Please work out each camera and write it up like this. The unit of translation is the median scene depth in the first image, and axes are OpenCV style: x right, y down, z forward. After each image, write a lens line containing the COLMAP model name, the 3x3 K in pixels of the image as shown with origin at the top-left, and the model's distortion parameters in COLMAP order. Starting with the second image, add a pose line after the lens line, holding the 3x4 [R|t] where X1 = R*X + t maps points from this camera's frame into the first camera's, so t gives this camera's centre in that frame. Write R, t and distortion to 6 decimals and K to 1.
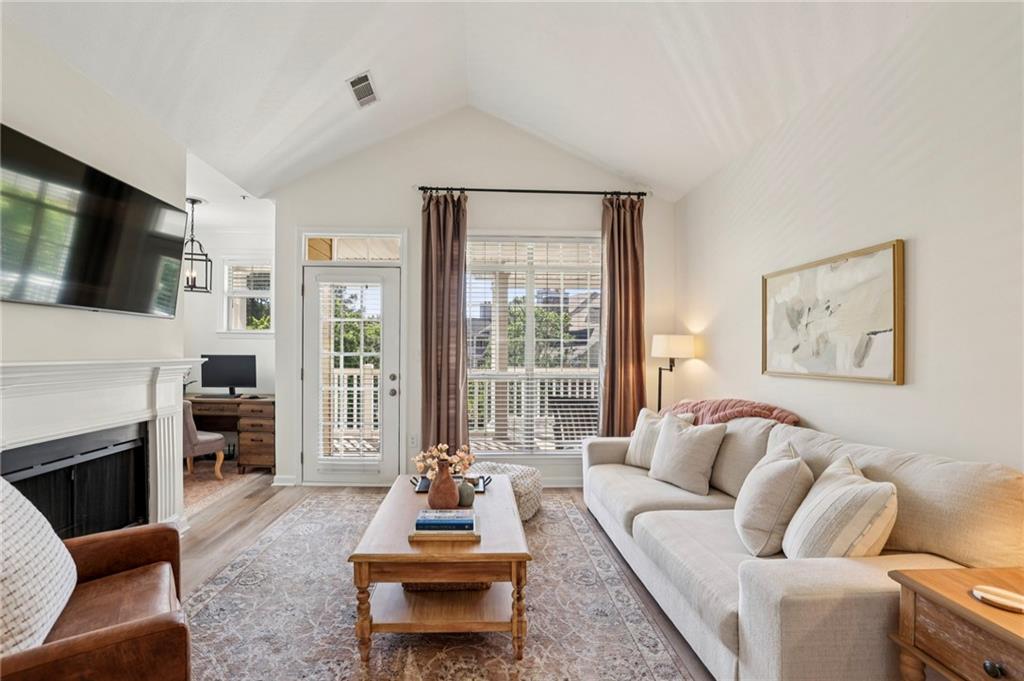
lens RADIAL K [[456.9, 0, 476.2], [0, 456.9, 354.2], [0, 0, 1]] dist [-0.047045, 0.022127]
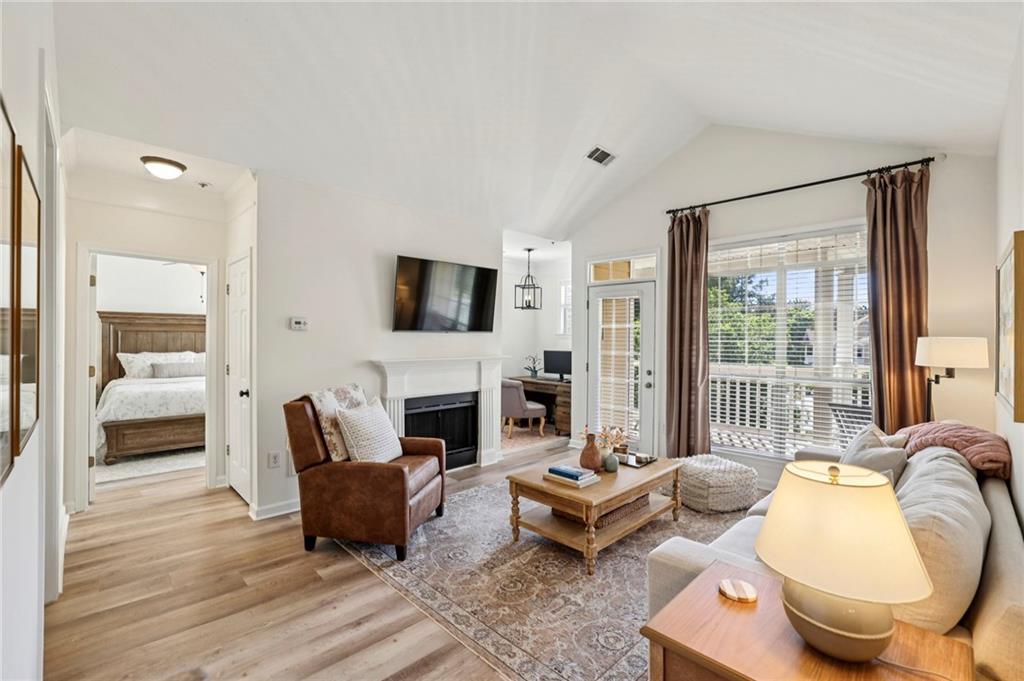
lens RADIAL K [[446.5, 0, 509.0], [0, 446.5, 337.8], [0, 0, 1]] dist [-0.037290, 0.020374]
pose [[0.680020, -0.005318, -0.733174, 0.432439], [-0.000704, 0.999968, -0.007907, -0.032415], [0.733193, 0.005893, 0.679995, -0.073985]]
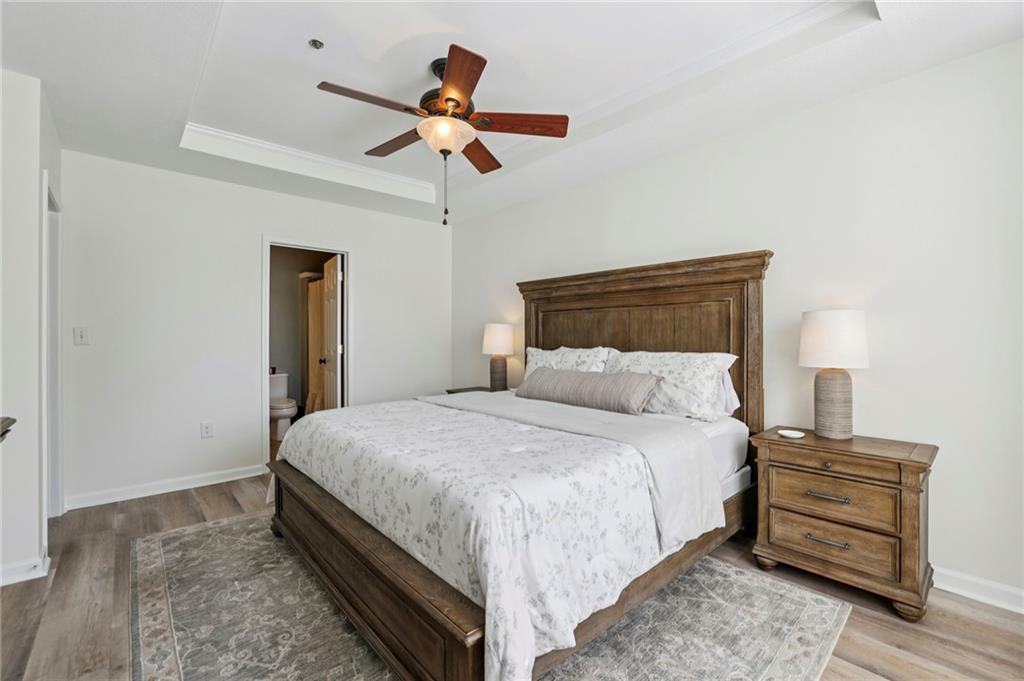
lens RADIAL K [[446.5, 0, 509.0], [0, 446.5, 337.8], [0, 0, 1]] dist [-0.037290, 0.020374]
pose [[-0.765813, -0.015324, -0.642881, -0.988221], [-0.015642, 0.999864, -0.005201, -0.003809], [0.642873, 0.006073, -0.765948, 0.694090]]
